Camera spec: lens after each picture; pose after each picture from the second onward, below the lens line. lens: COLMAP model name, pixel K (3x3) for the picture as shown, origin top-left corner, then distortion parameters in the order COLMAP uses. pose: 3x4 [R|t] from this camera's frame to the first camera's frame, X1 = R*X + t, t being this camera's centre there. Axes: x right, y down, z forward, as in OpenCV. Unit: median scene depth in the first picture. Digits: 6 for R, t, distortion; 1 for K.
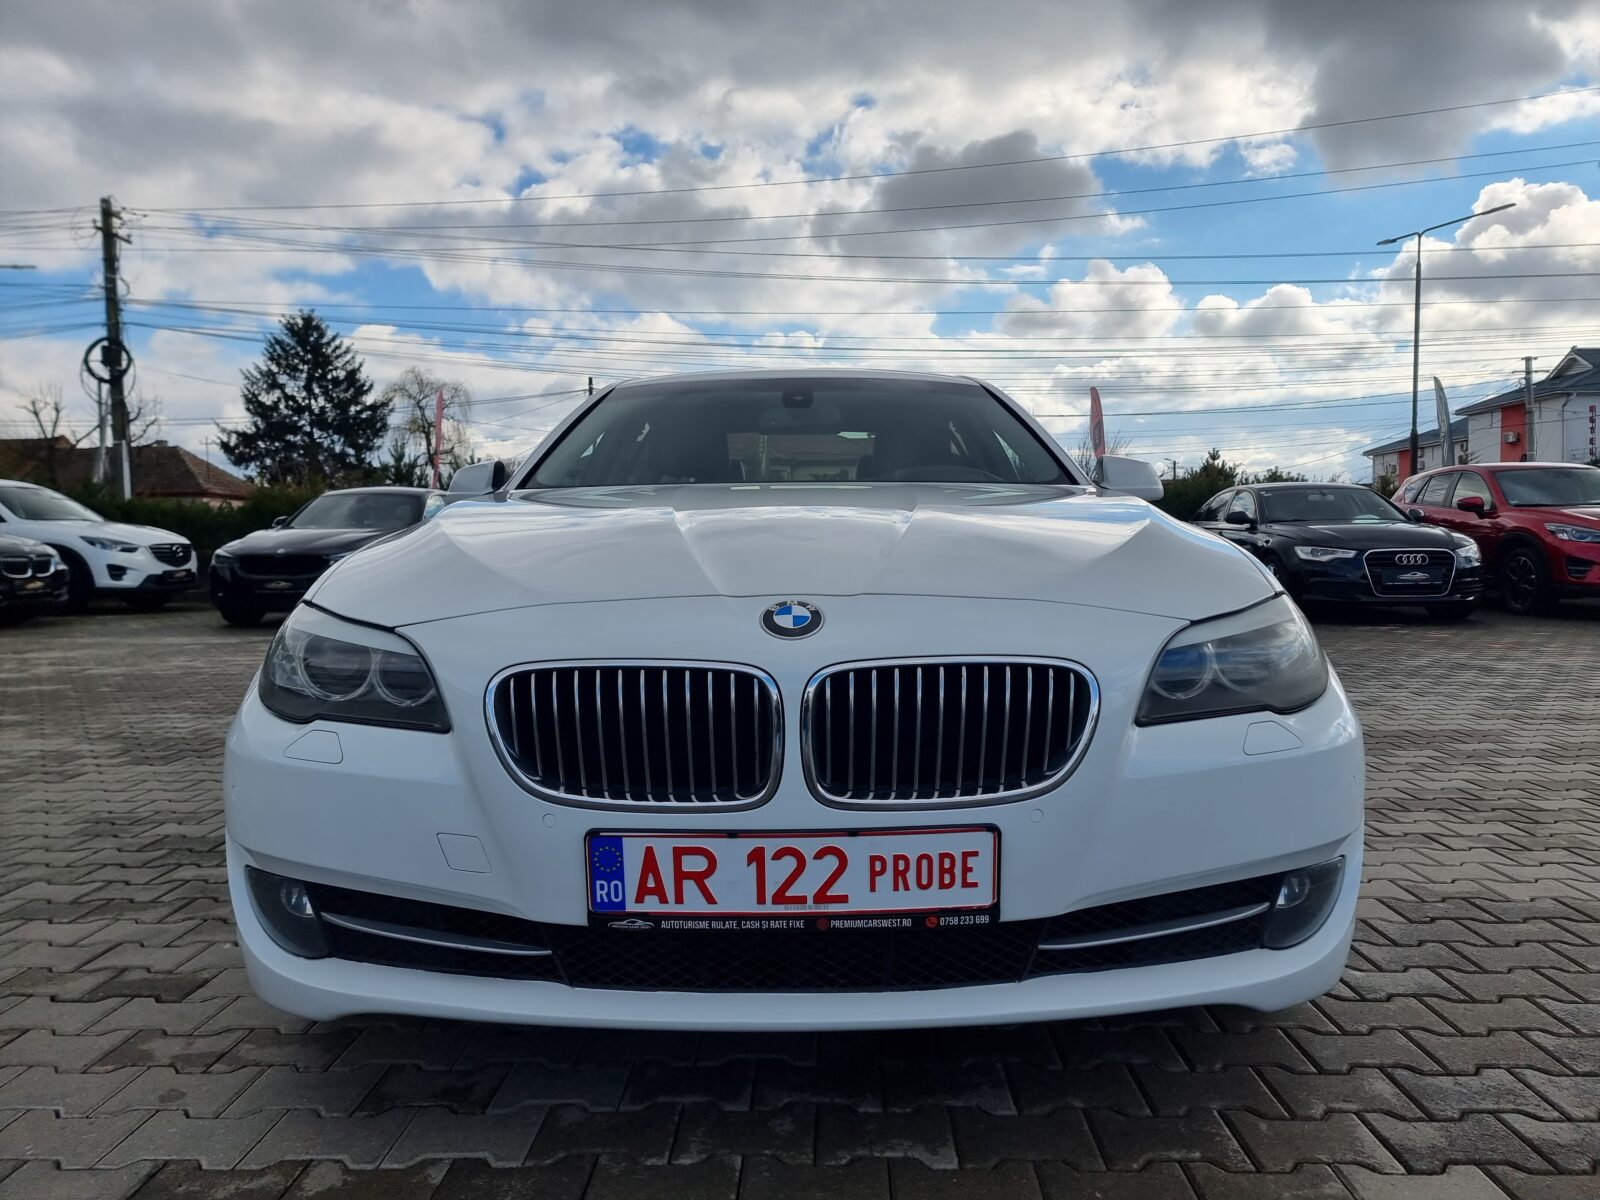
lens RADIAL K [[1118.7, 0, 793.2], [0, 1118.7, 612.4], [0, 0, 1]] dist [0.082277, -0.068849]
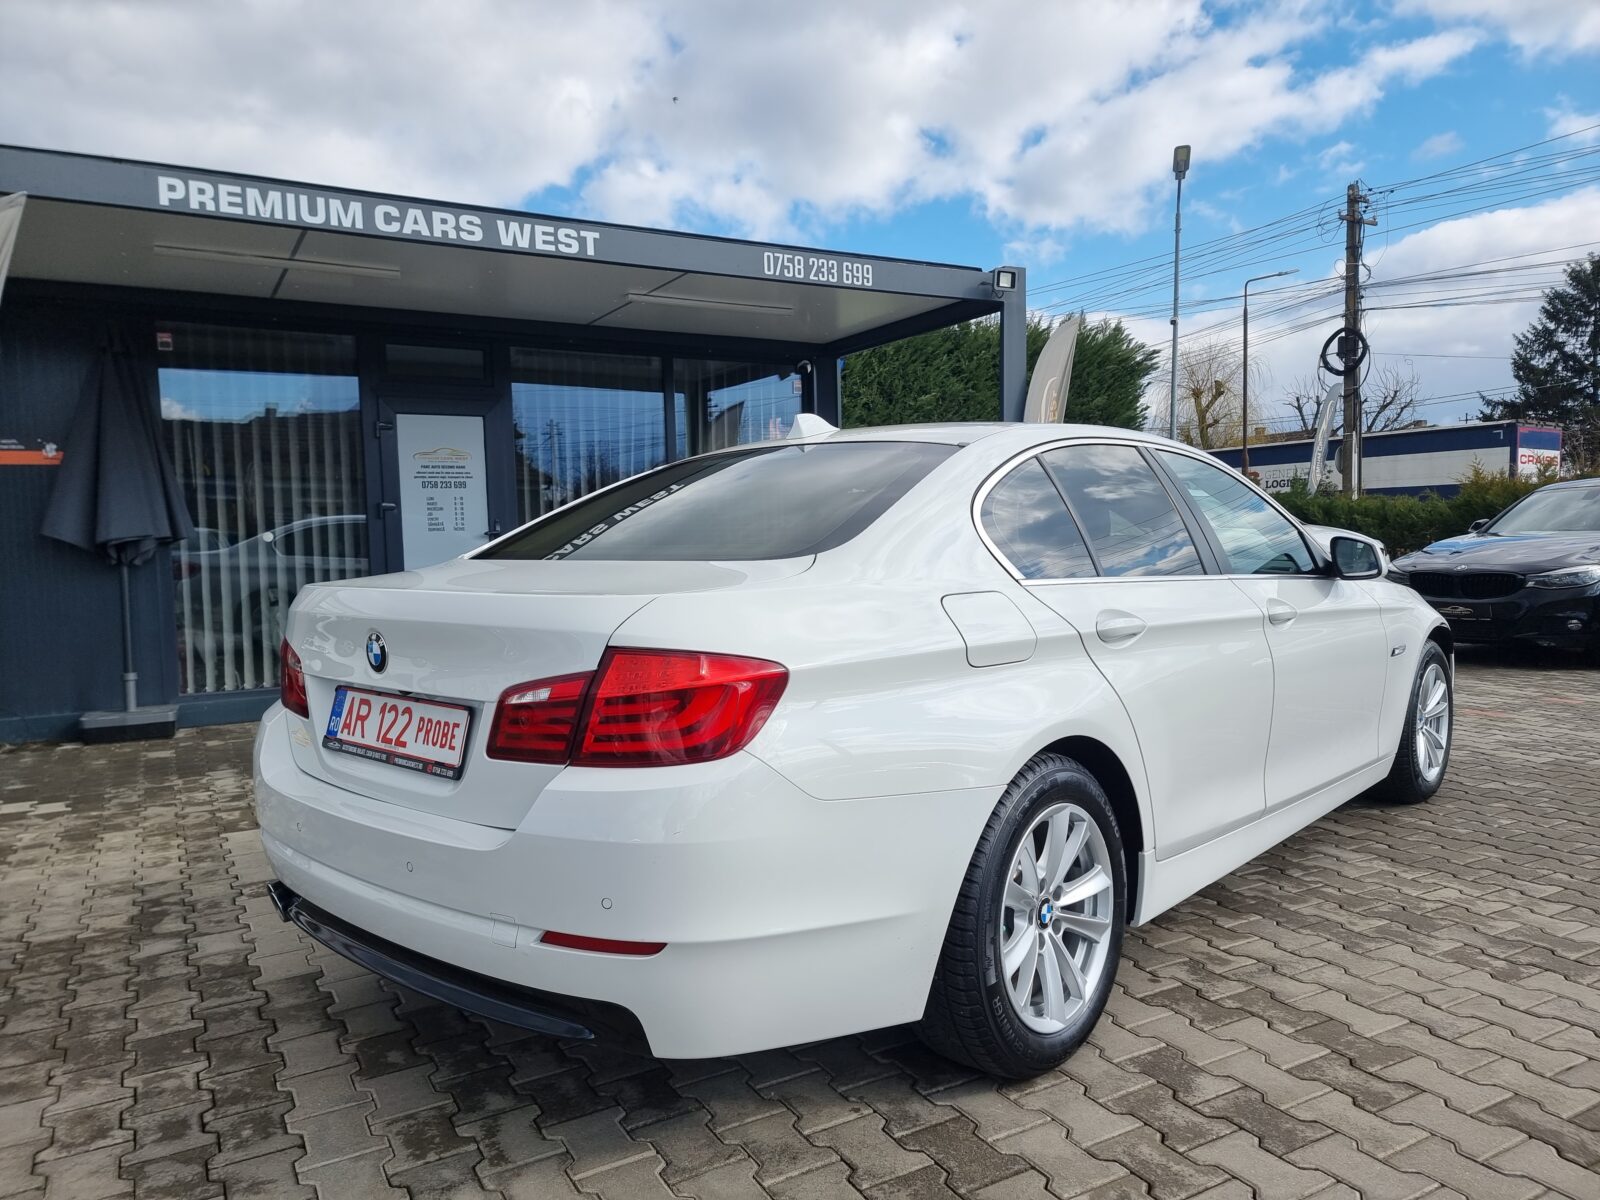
lens RADIAL K [[1118.7, 0, 793.2], [0, 1118.7, 612.4], [0, 0, 1]] dist [0.082277, -0.068849]
pose [[0.531050, 0.049912, -0.845869, -0.009101], [-0.033835, 0.998717, 0.037689, -0.016739], [0.846664, 0.008605, 0.532058, 0.077477]]
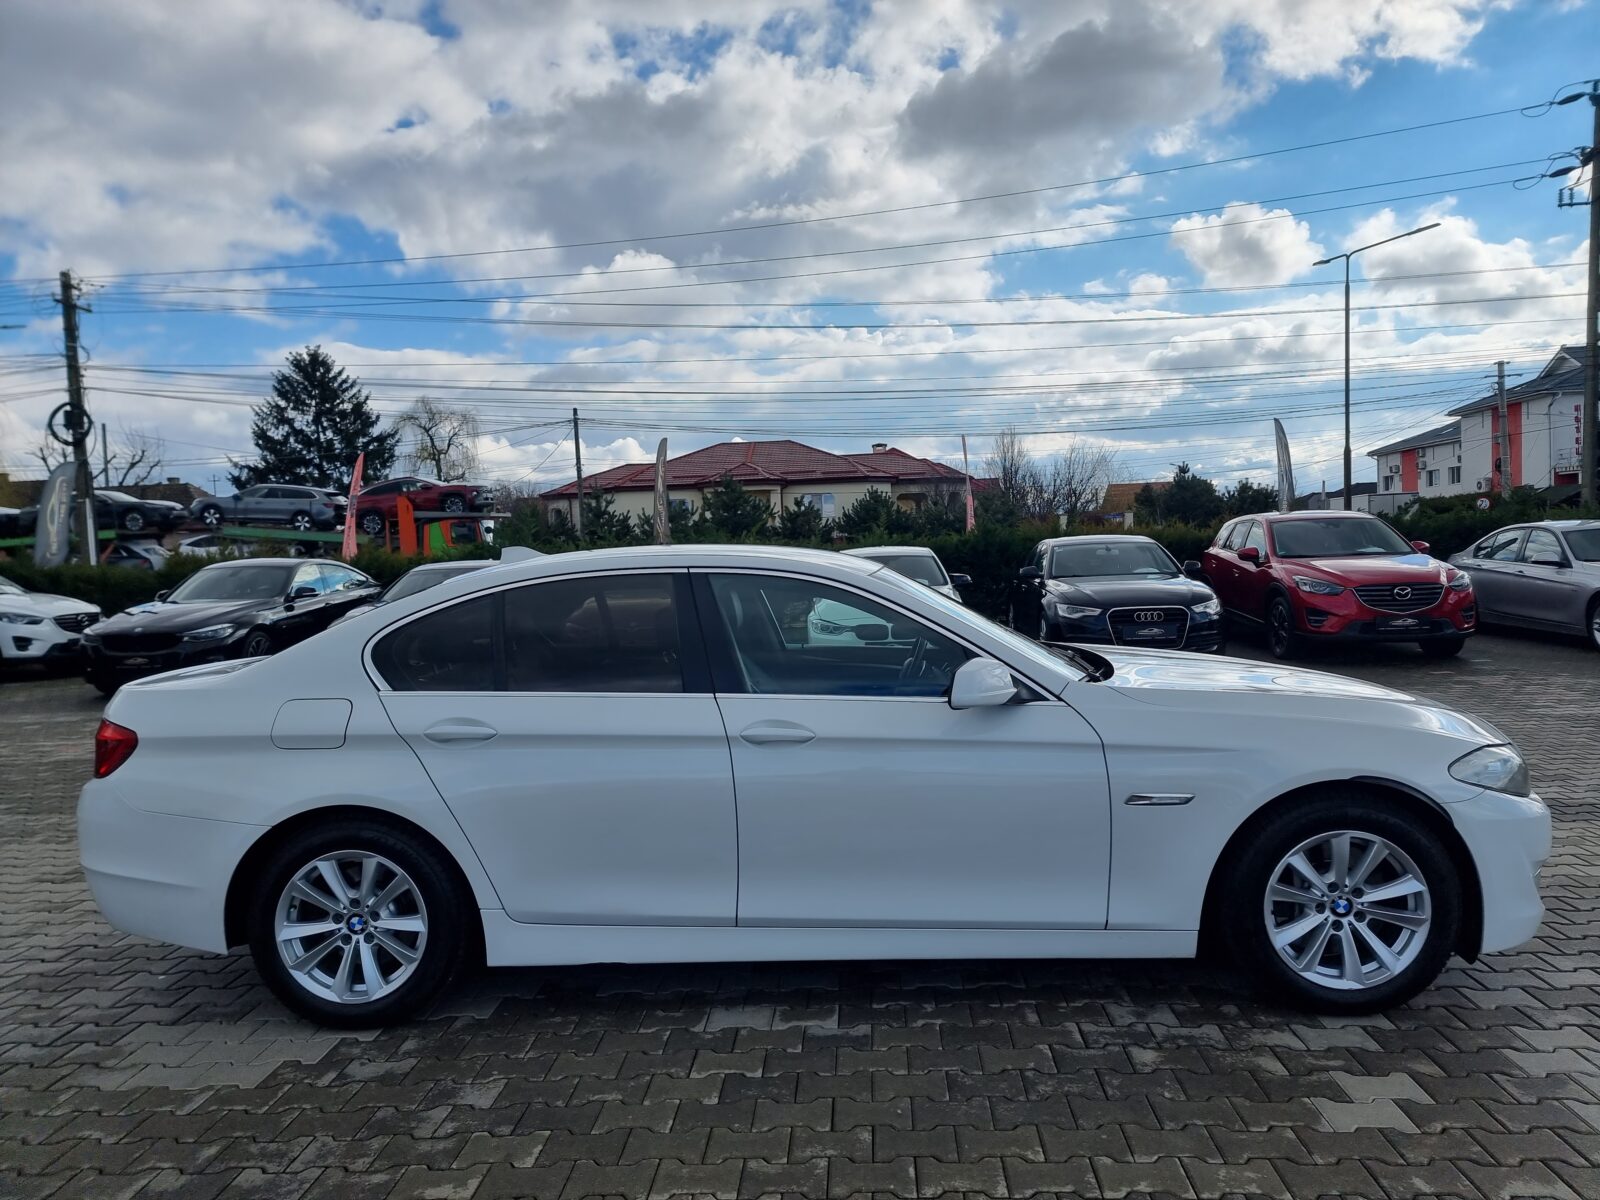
lens RADIAL K [[1118.7, 0, 793.2], [0, 1118.7, 612.4], [0, 0, 1]] dist [0.082277, -0.068849]
pose [[0.999313, -0.024990, -0.027369, 0.096062], [0.024757, 0.999655, -0.008828, -0.020519], [0.027581, 0.008144, 0.999586, -0.039545]]
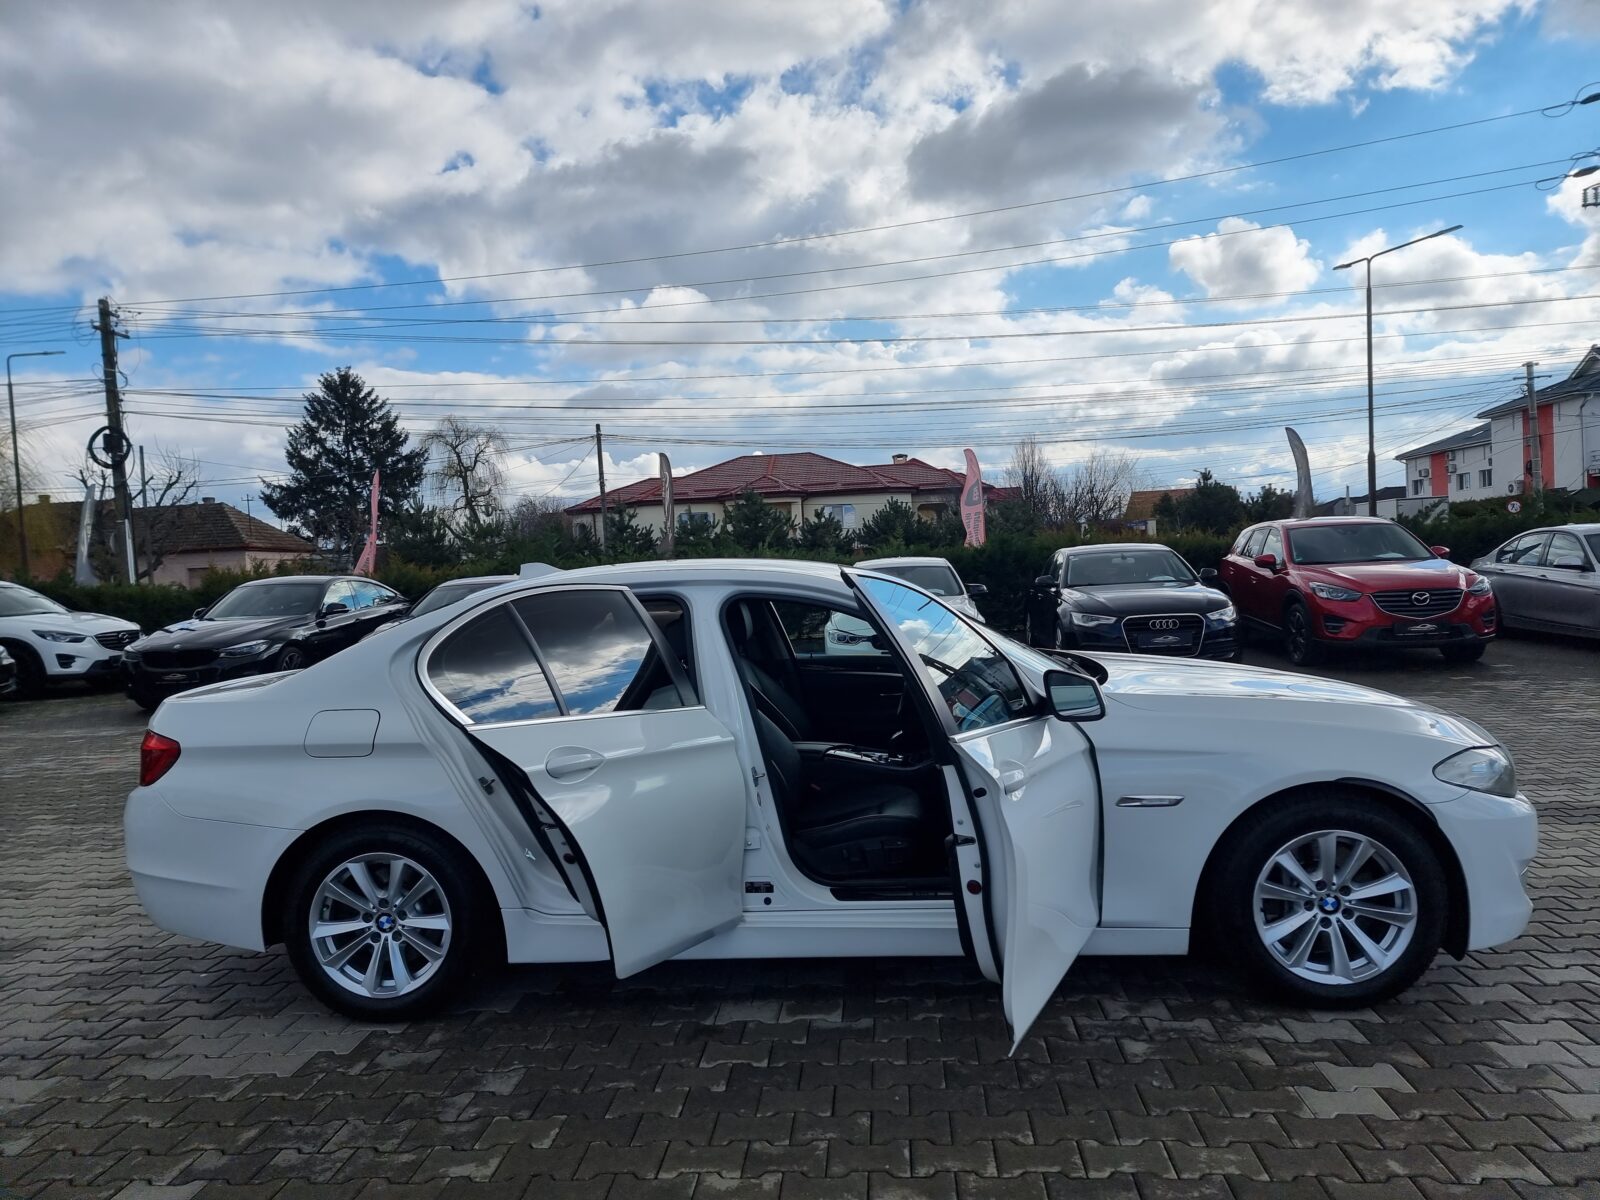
lens RADIAL K [[1111.5, 0, 786.0], [0, 1111.5, 614.8], [0, 0, 1]] dist [0.081957, -0.063212]
pose [[0.997946, -0.034898, -0.053725, 0.098225], [0.034010, 0.999271, -0.017363, -0.020465], [0.054292, 0.015500, 0.998405, -0.043894]]
